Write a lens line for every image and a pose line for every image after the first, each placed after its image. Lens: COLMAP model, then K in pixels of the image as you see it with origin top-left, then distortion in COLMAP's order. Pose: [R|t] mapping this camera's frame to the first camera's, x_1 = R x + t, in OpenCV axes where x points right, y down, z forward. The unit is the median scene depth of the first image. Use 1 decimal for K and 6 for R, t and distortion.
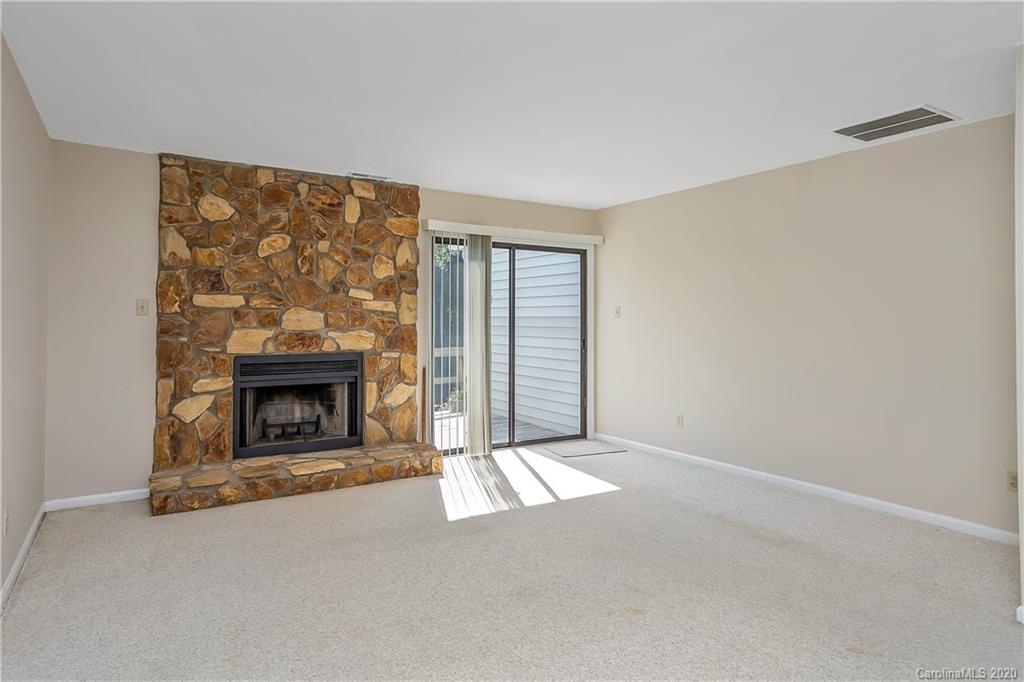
lens RADIAL K [[615.9, 0, 512.6], [0, 615.9, 308.6], [0, 0, 1]] dist [0.002320, 0.000916]
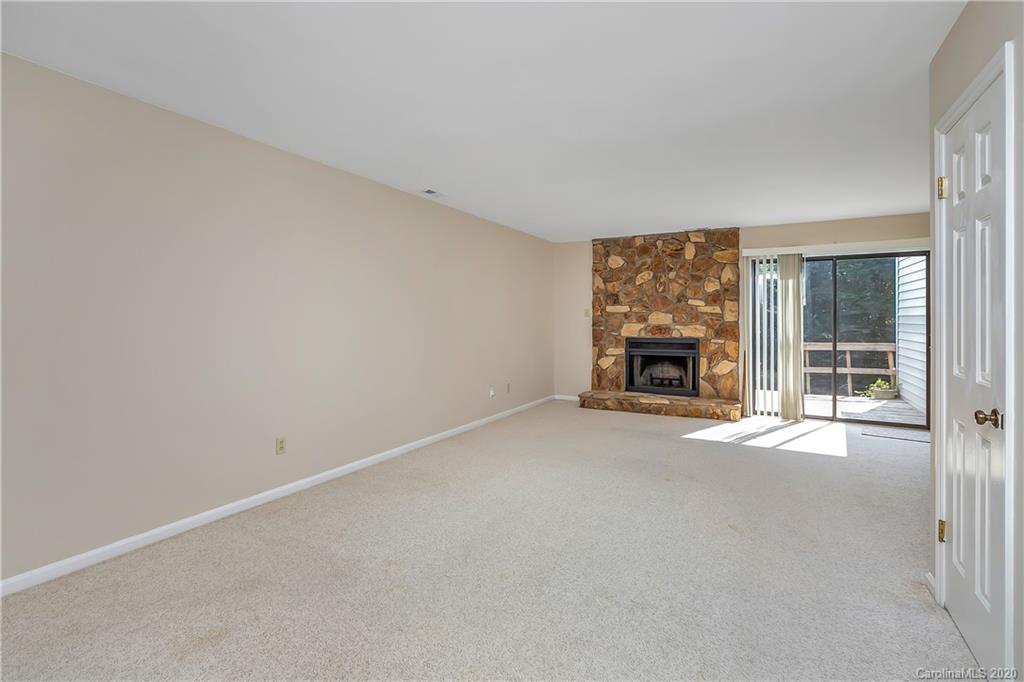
lens RADIAL K [[469.7, 0, 508.0], [0, 469.7, 319.3], [0, 0, 1]] dist [0.001081, 0.000045]
pose [[0.487293, -0.003708, -0.873230, 0.611934], [0.016587, 0.999850, 0.005010, 0.006307], [0.873081, -0.016926, 0.487282, -0.029692]]
